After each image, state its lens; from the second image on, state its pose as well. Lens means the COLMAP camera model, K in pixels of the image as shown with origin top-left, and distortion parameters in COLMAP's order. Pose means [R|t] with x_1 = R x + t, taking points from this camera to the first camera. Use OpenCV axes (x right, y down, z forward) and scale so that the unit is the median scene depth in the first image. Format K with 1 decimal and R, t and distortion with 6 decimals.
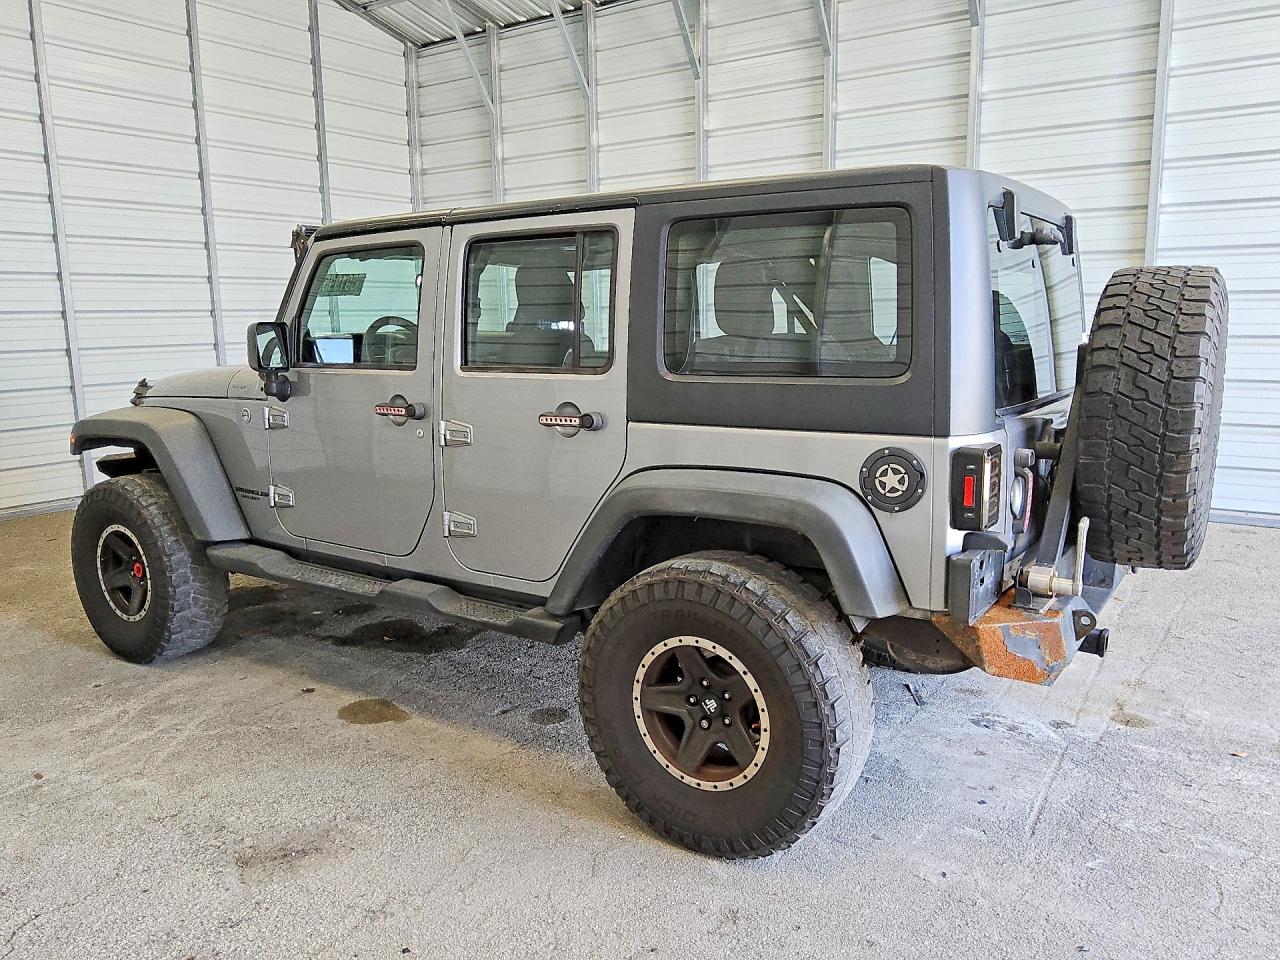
lens RADIAL K [[976.5, 0, 641.9], [0, 976.5, 472.1], [0, 0, 1]] dist [0.051788, -0.086297]
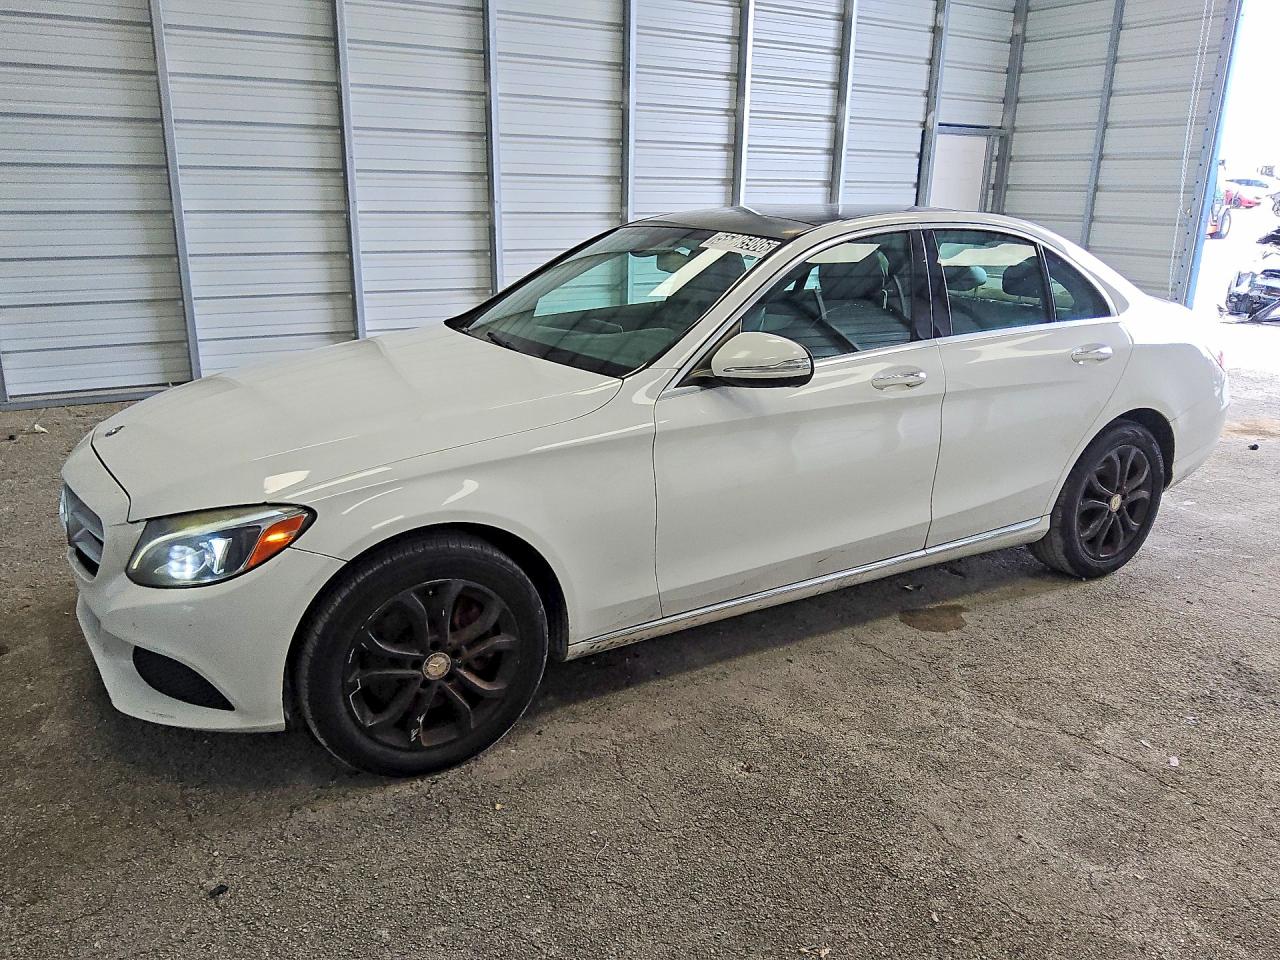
lens RADIAL K [[974.9, 0, 662.9], [0, 974.9, 478.0], [0, 0, 1]] dist [0.126158, -0.208958]
pose [[0.407170, -0.236870, 0.882103, -0.578289], [0.127325, 0.971076, 0.201990, -0.053173], [-0.904434, 0.030070, 0.425552, 0.407792]]
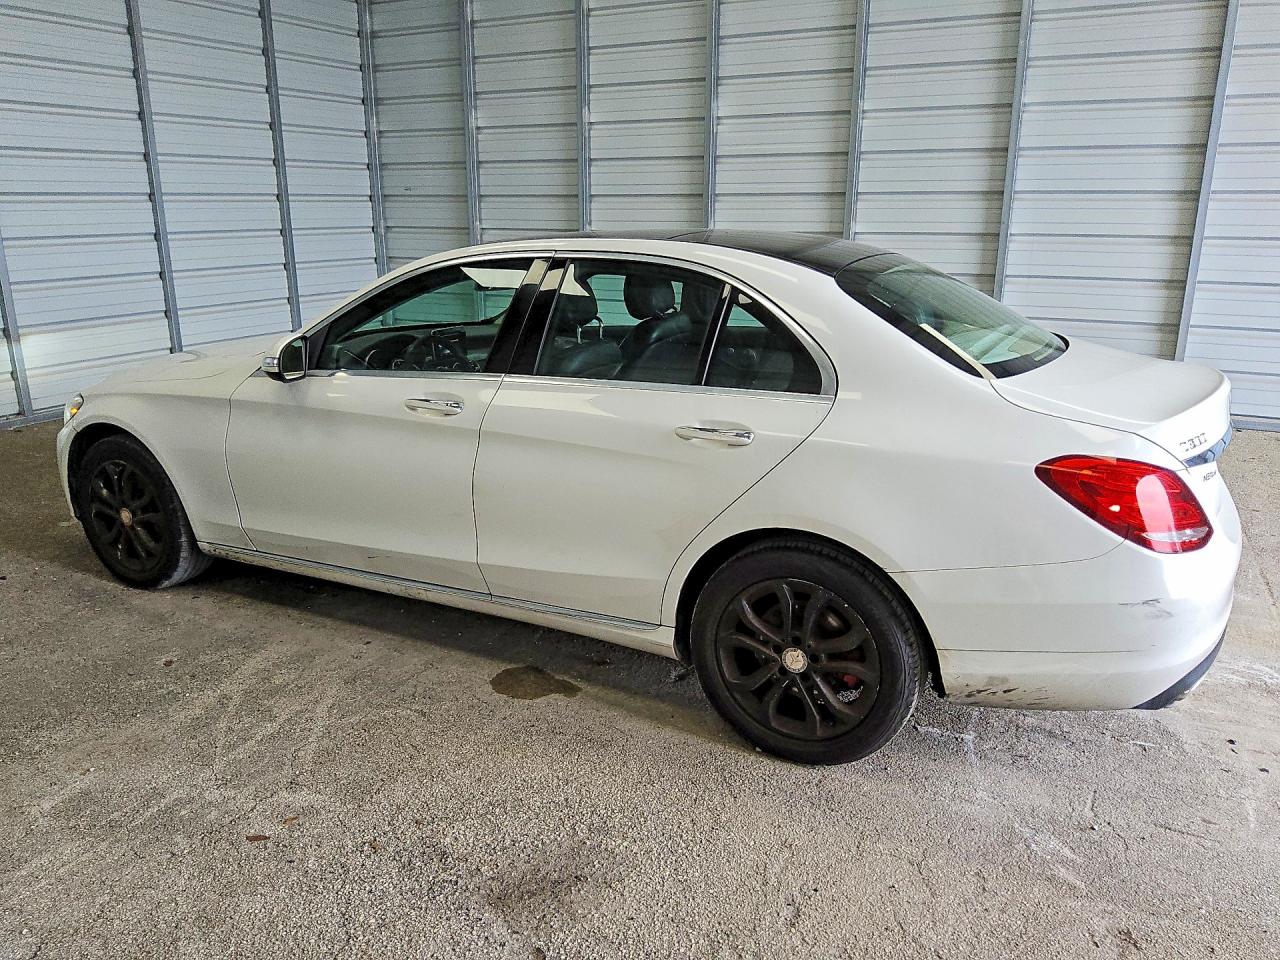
lens RADIAL K [[975.5, 0, 641.8], [0, 975.5, 487.0], [0, 0, 1]] dist [0.020415, -0.057500]
pose [[0.992337, -0.020486, 0.121854, -0.137052], [0.005712, 0.992712, 0.120374, -0.011938], [-0.123432, -0.118755, 0.985222, 0.088936]]
